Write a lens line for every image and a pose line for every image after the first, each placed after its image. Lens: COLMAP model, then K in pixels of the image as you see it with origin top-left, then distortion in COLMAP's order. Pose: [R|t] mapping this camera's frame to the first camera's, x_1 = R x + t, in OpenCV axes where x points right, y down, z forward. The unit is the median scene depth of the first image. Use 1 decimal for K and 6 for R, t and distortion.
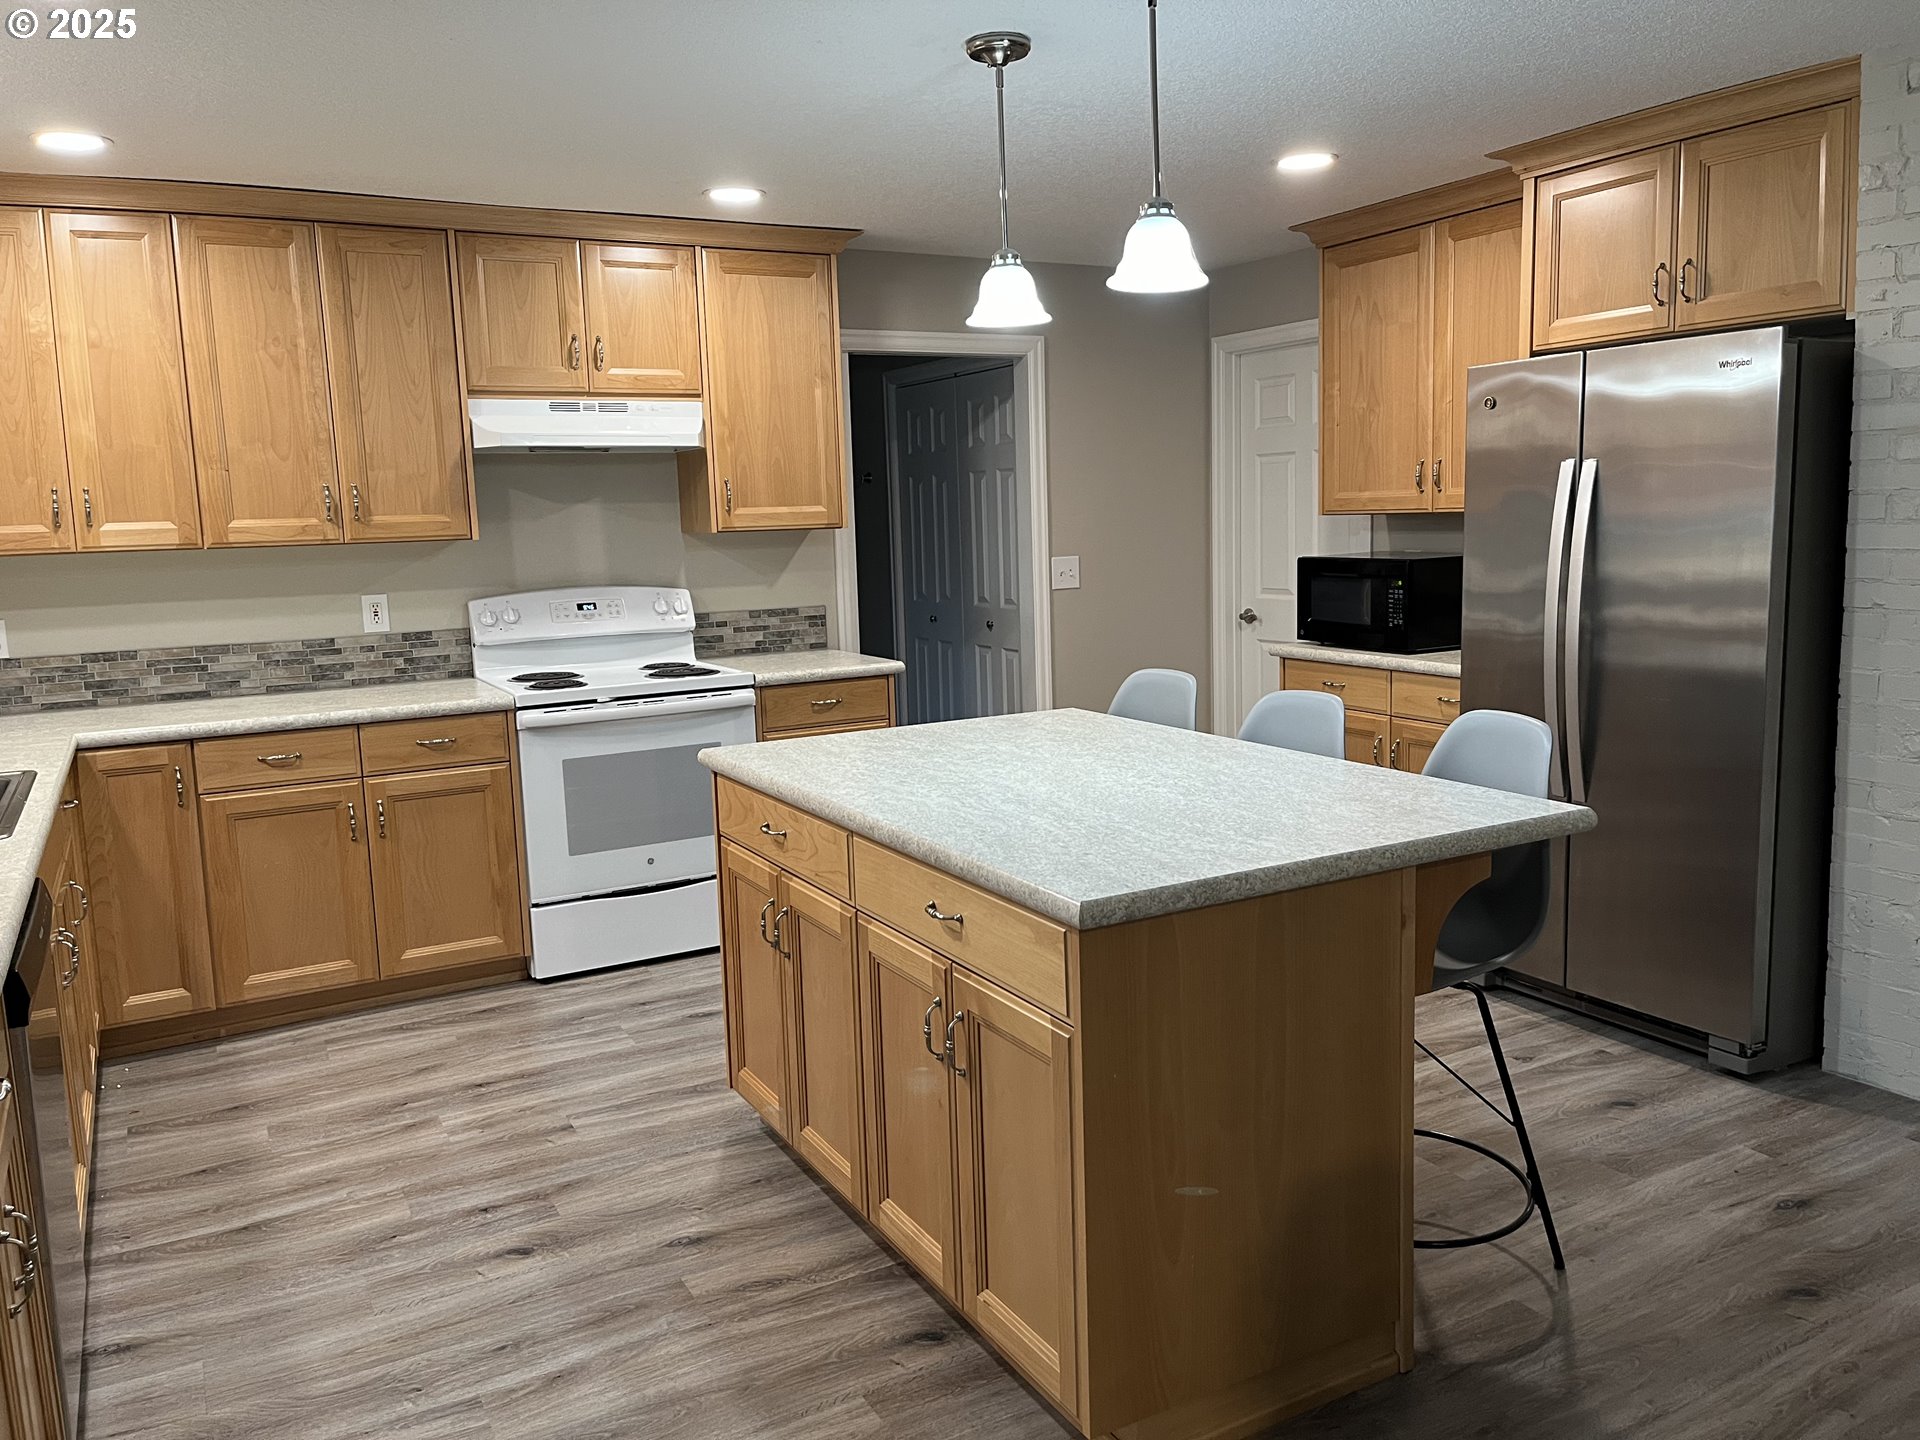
lens RADIAL K [[1449.7, 0, 963.5], [0, 1449.7, 706.0], [0, 0, 1]] dist [0.026529, -0.021822]
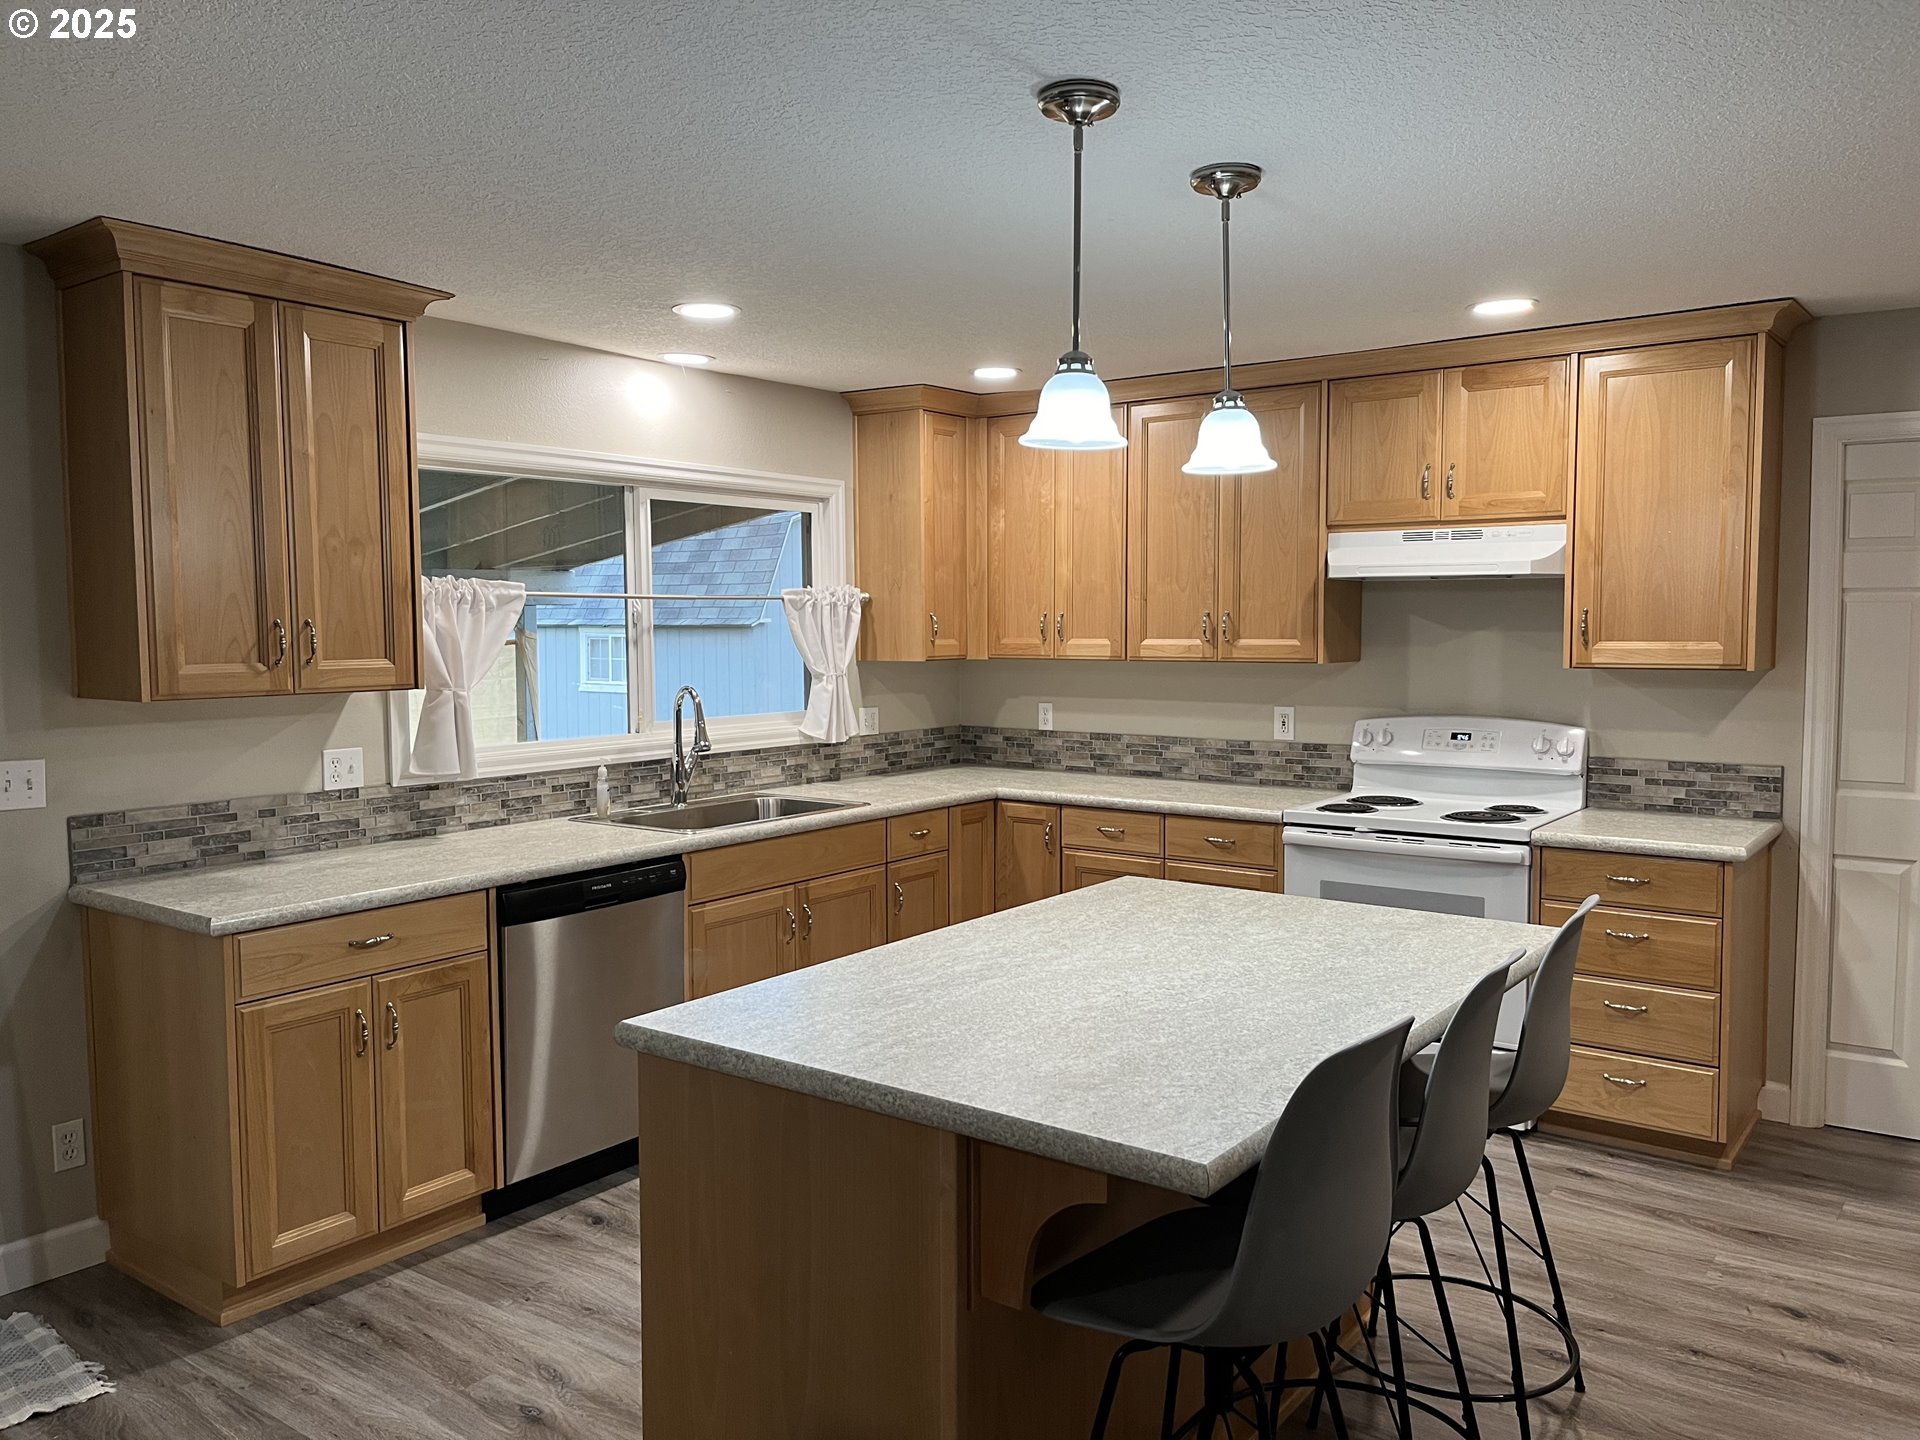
lens RADIAL K [[1449.7, 0, 961.3], [0, 1449.7, 731.0], [0, 0, 1]] dist [0.026529, -0.021822]
pose [[0.404100, 0.098088, -0.909441, 0.521986], [-0.131935, 0.990088, 0.048163, -0.079619], [0.905150, 0.100524, 0.413035, 0.314240]]
